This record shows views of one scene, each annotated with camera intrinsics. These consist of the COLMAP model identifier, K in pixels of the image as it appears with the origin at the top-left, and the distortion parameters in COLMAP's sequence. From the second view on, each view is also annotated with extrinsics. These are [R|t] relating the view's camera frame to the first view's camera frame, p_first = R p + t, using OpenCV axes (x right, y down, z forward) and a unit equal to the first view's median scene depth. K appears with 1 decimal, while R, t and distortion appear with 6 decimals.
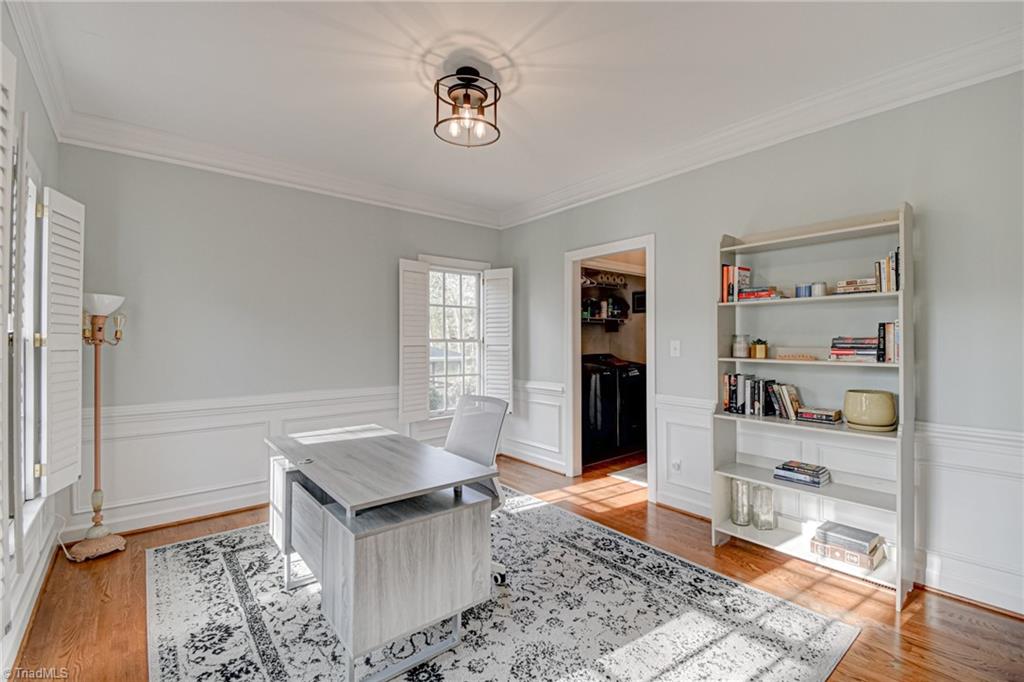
lens RADIAL K [[461.7, 0, 522.0], [0, 461.7, 343.5], [0, 0, 1]] dist [0.037111, -0.027429]
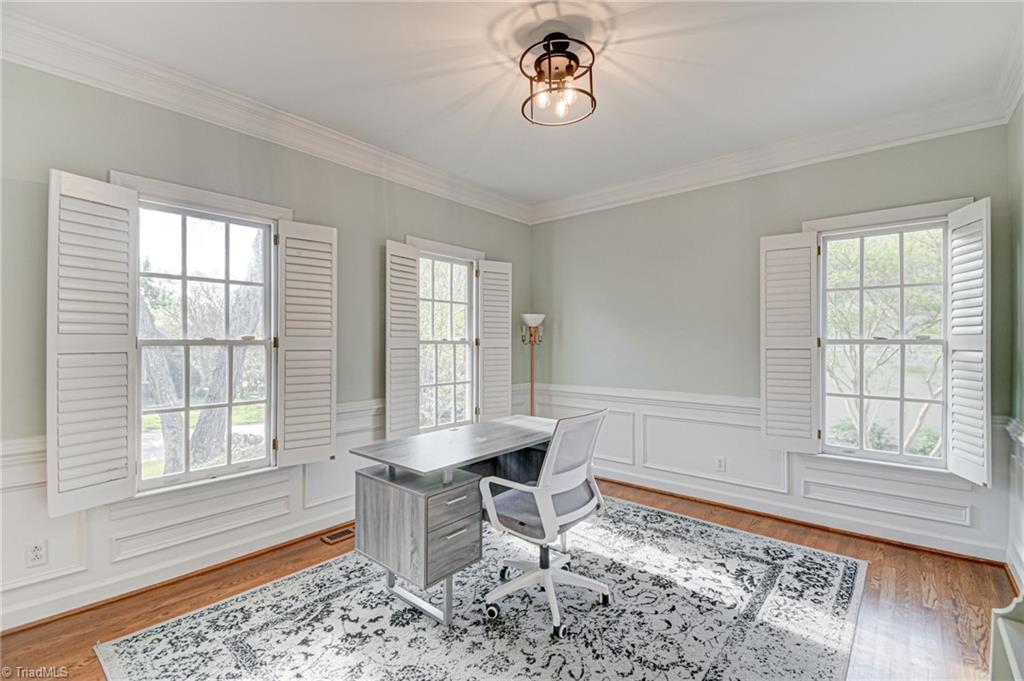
lens RADIAL K [[461.7, 0, 522.0], [0, 461.7, 343.0], [0, 0, 1]] dist [0.037111, -0.027429]
pose [[0.147103, 0.001359, -0.989120, 0.733873], [-0.003988, 0.999992, 0.000781, -0.004897], [0.989113, 0.003830, 0.147107, 0.783378]]
